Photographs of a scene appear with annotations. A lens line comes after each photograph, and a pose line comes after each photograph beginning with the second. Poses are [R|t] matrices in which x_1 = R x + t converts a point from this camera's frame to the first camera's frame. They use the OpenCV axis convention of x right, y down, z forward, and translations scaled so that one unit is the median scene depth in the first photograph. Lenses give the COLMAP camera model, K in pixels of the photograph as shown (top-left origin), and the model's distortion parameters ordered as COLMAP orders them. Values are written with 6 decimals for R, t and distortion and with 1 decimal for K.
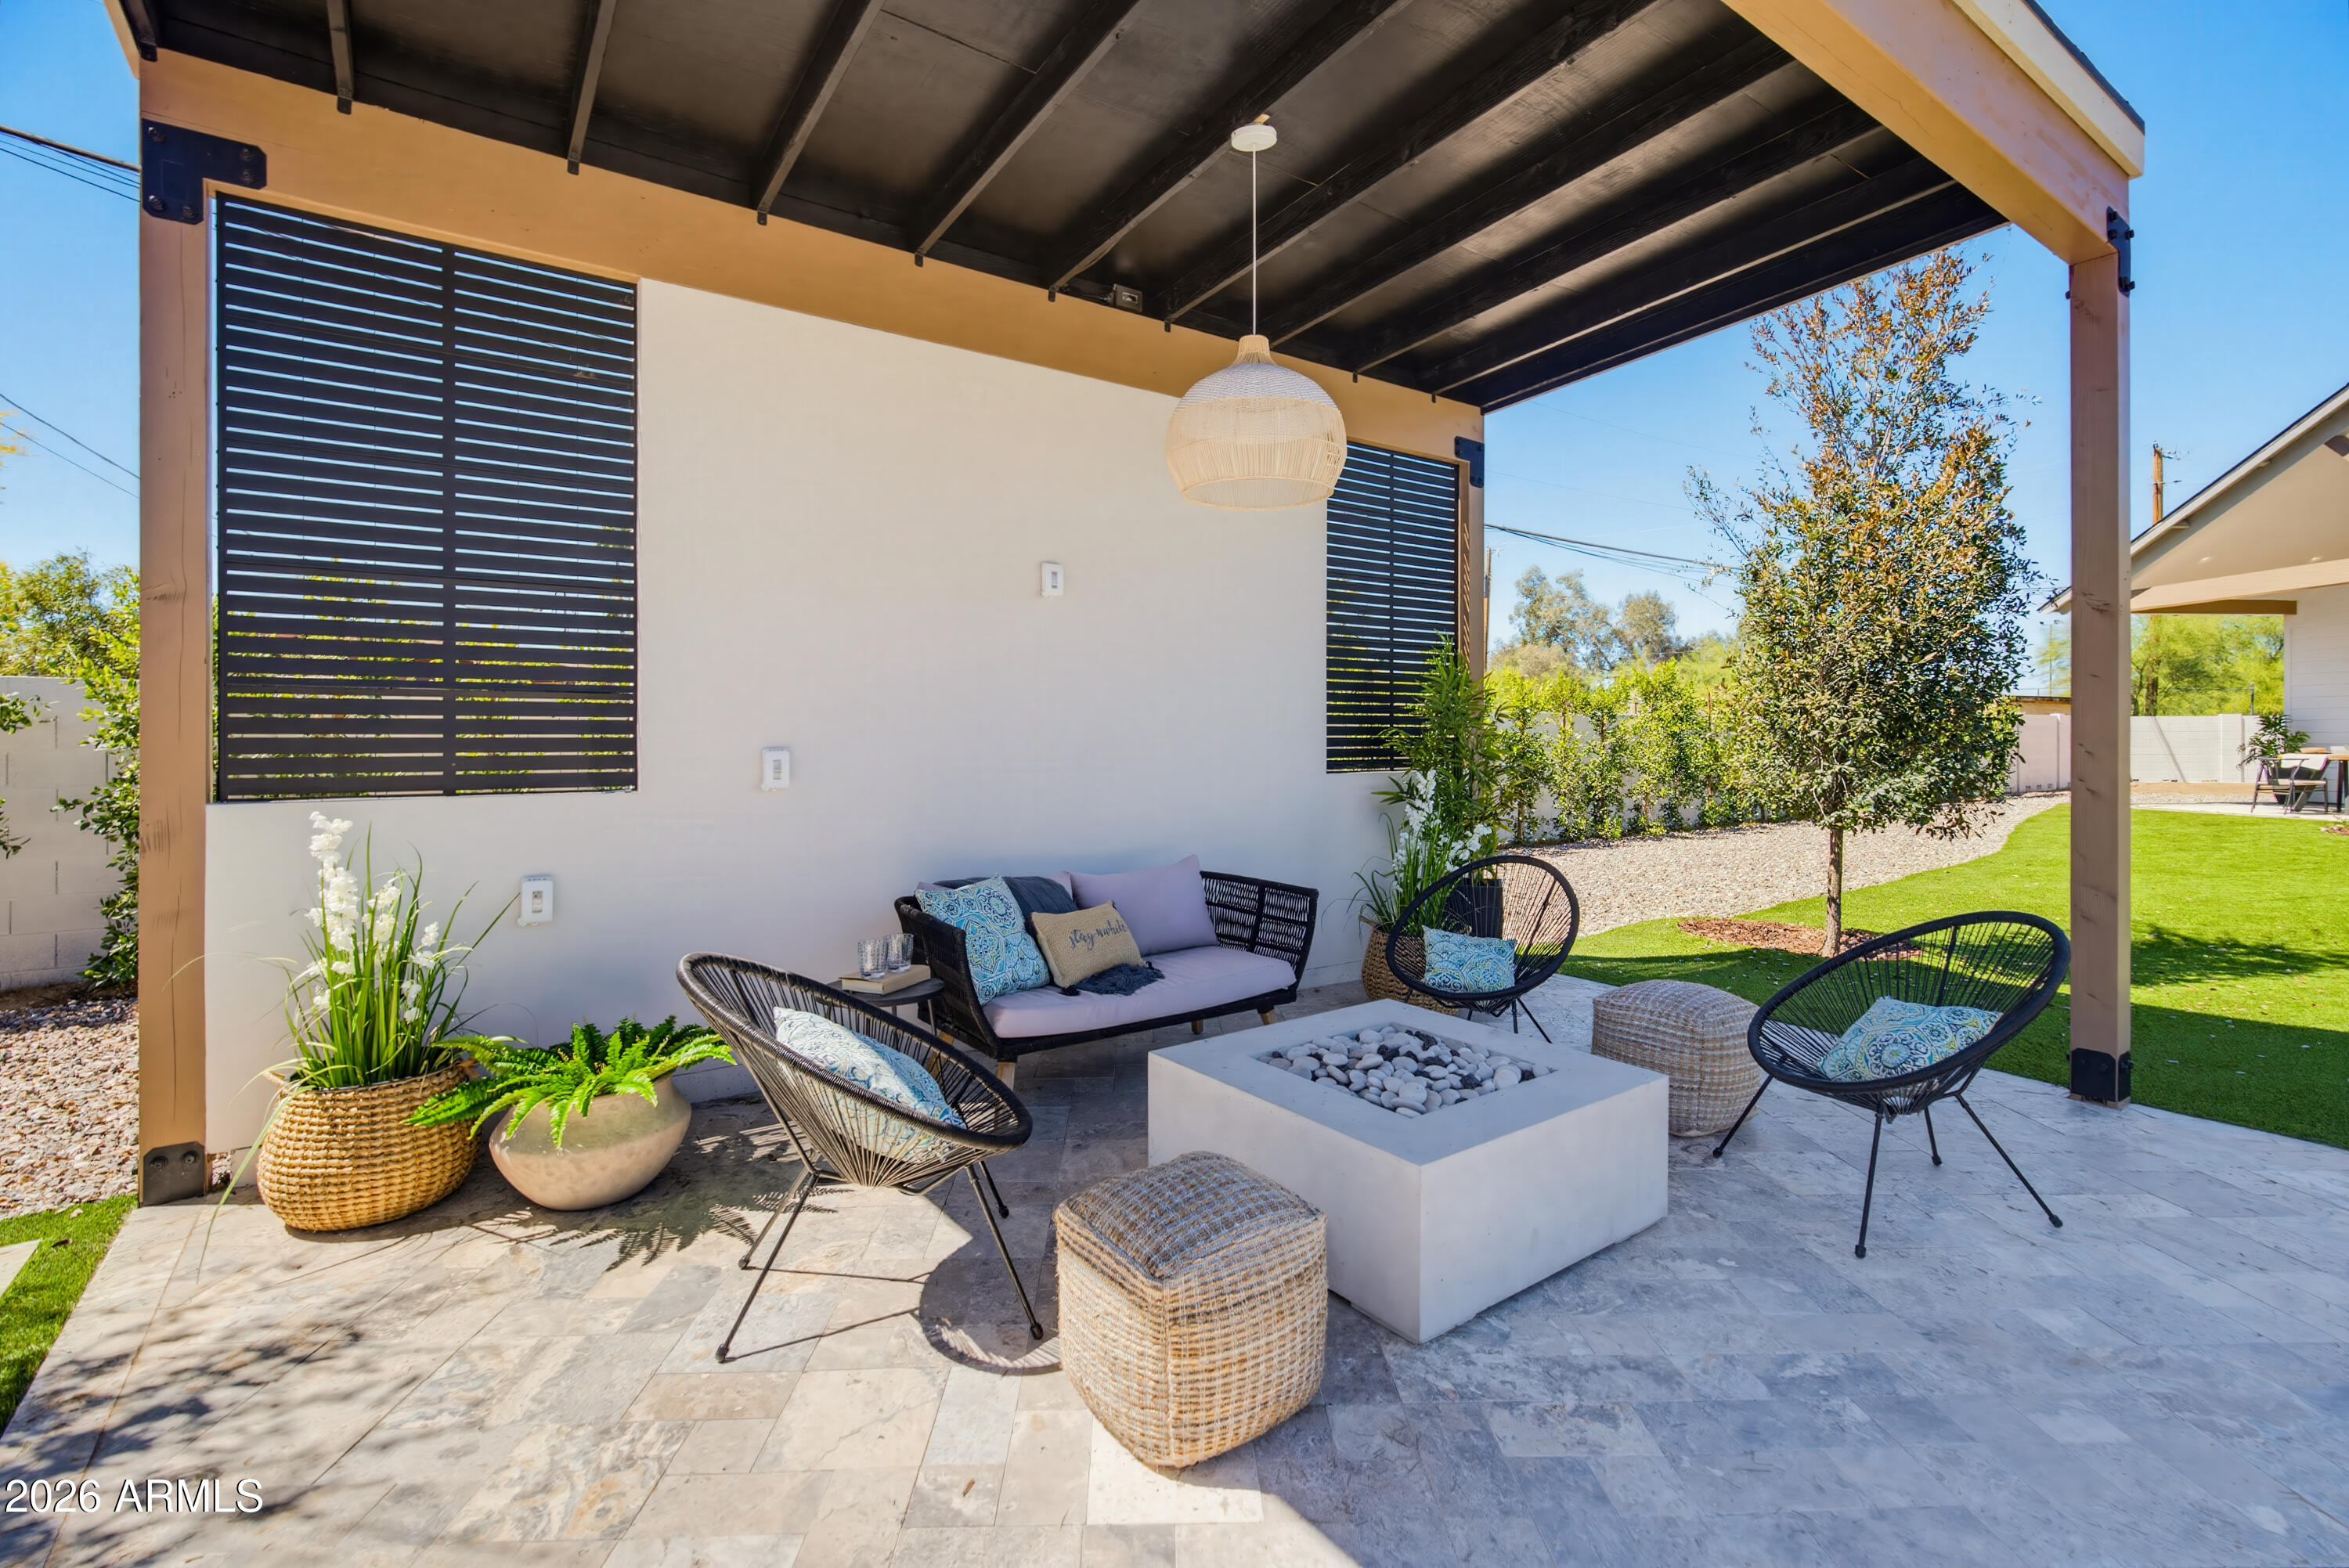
lens RADIAL K [[1067.4, 0, 1174.5], [0, 1067.4, 784.0], [0, 0, 1]] dist [0.000097, -0.000048]
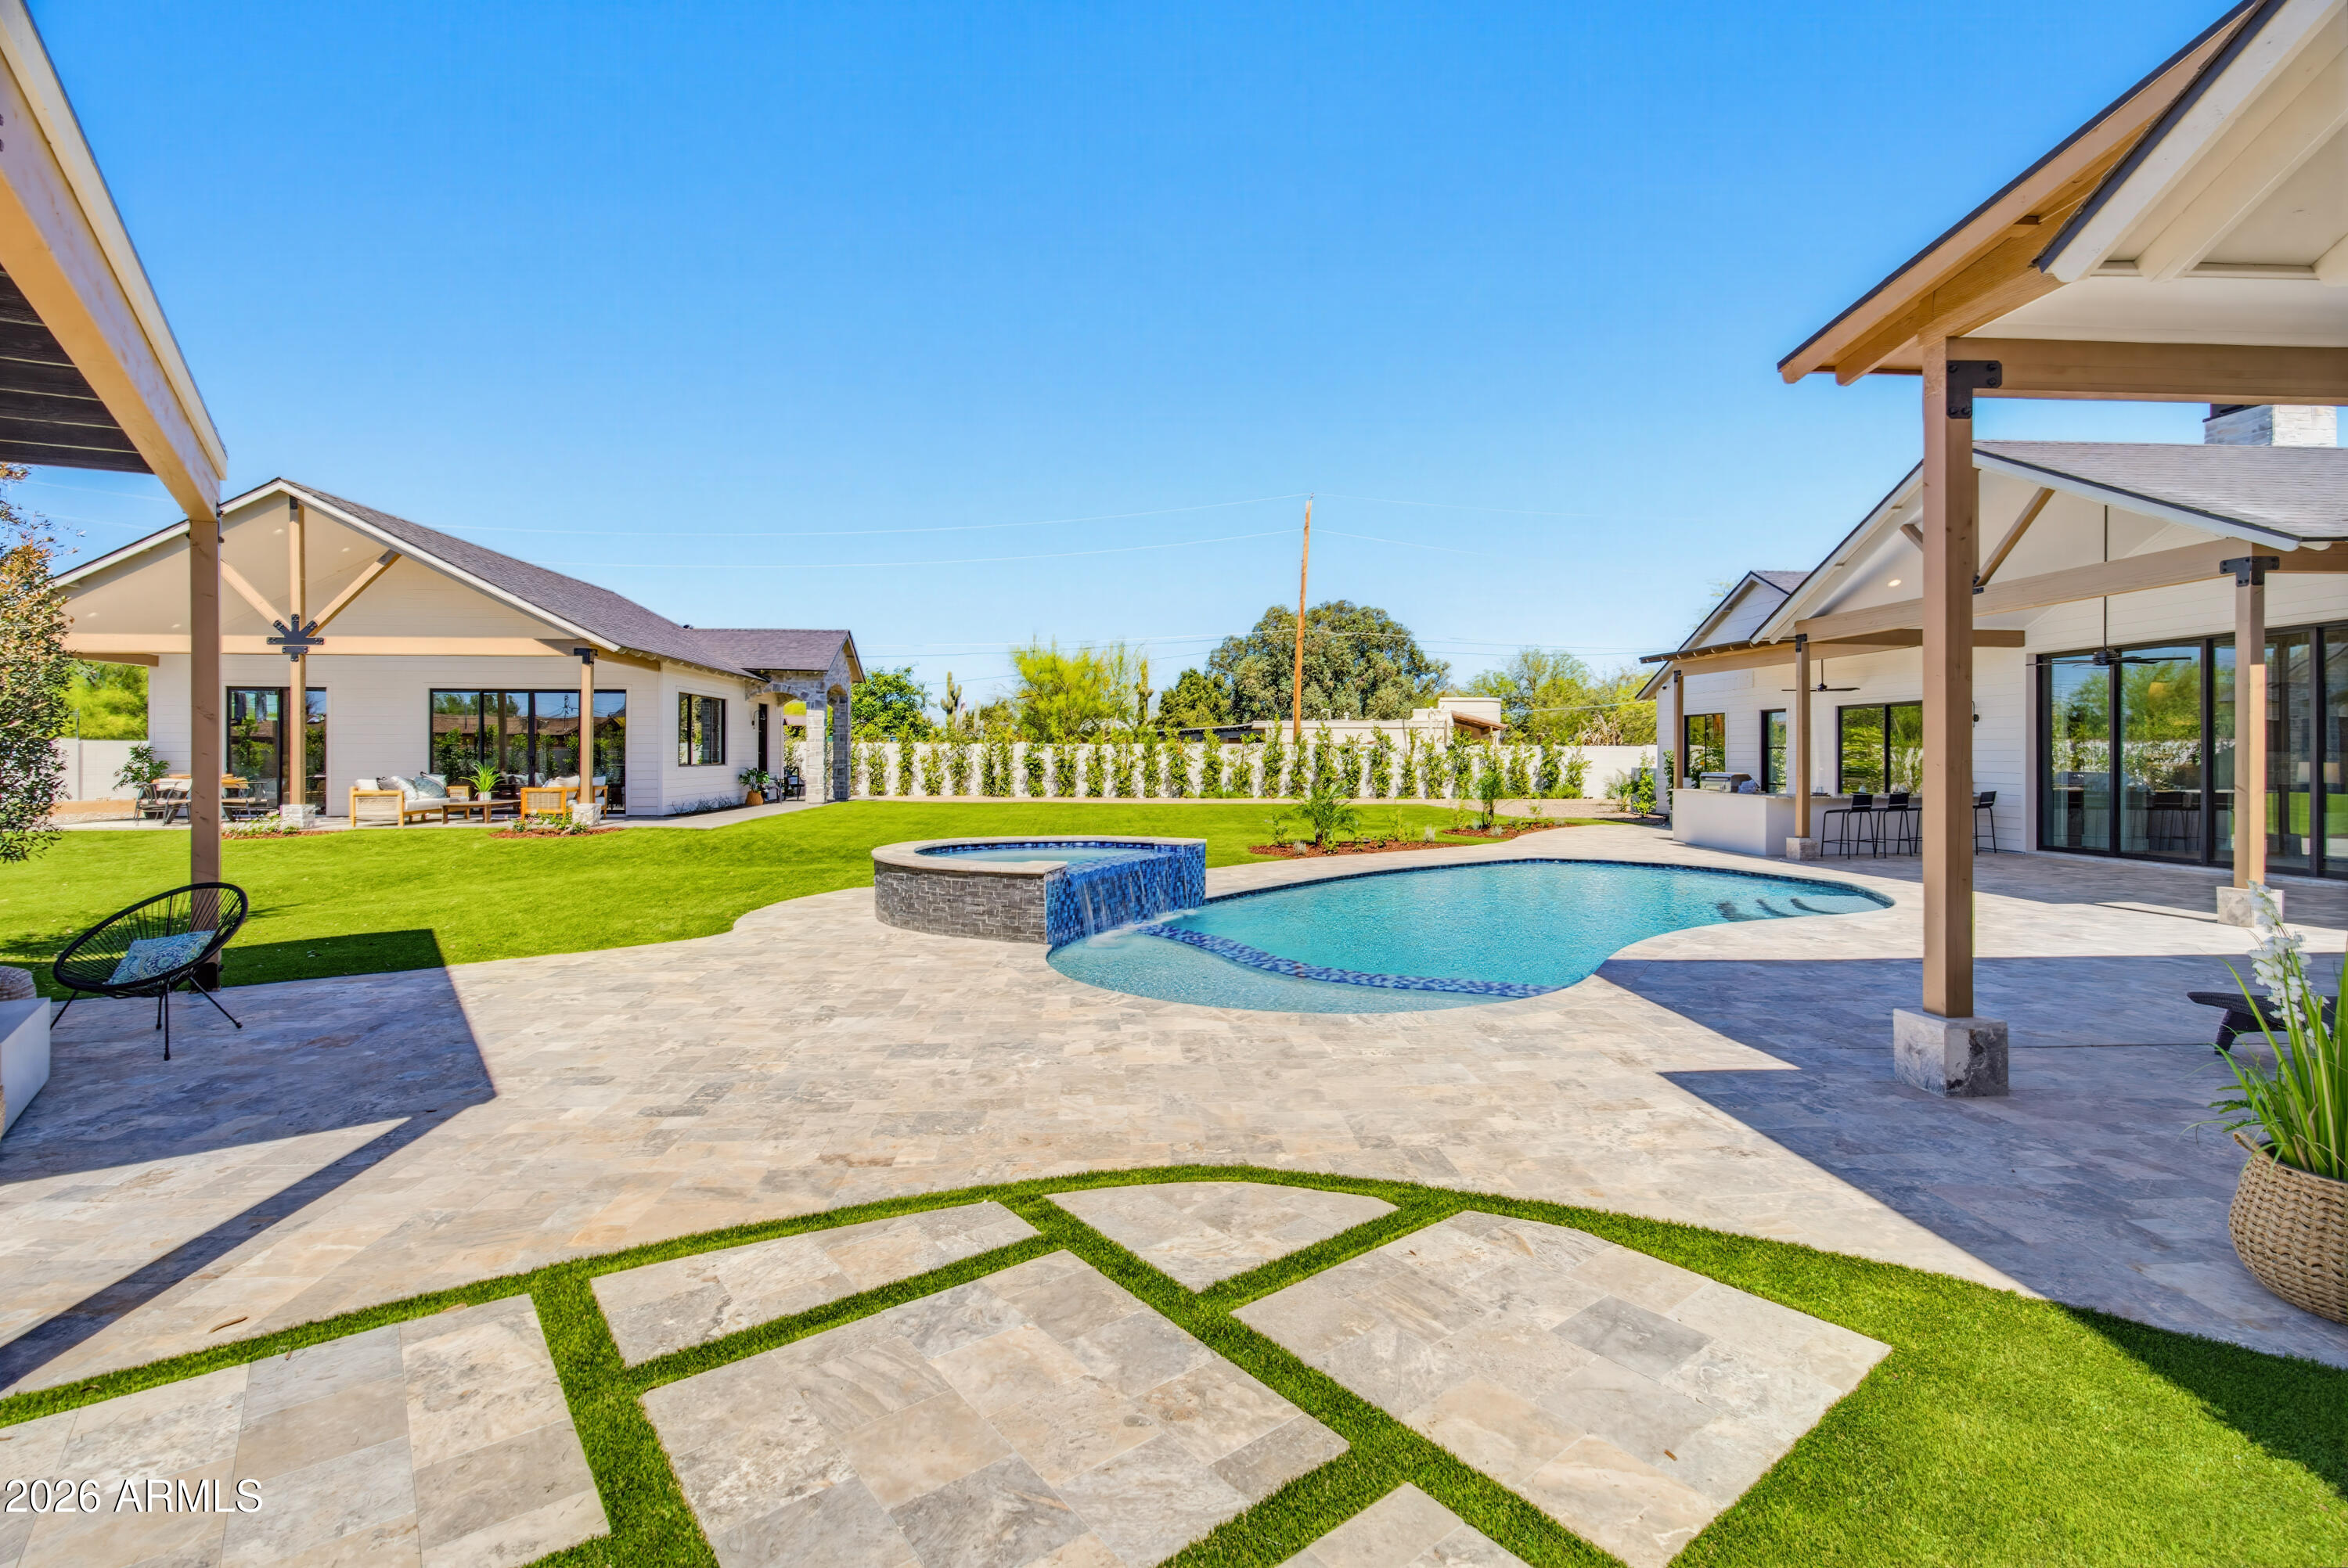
lens RADIAL K [[1066.9, 0, 1174.0], [0, 1066.9, 784.0], [0, 0, 1]] dist [0.000097, -0.000048]
pose [[-0.045309, 0.004143, 0.998964, -0.286520], [0.008577, 0.999956, -0.003758, -0.007837], [-0.998936, 0.008398, -0.045343, -0.152292]]
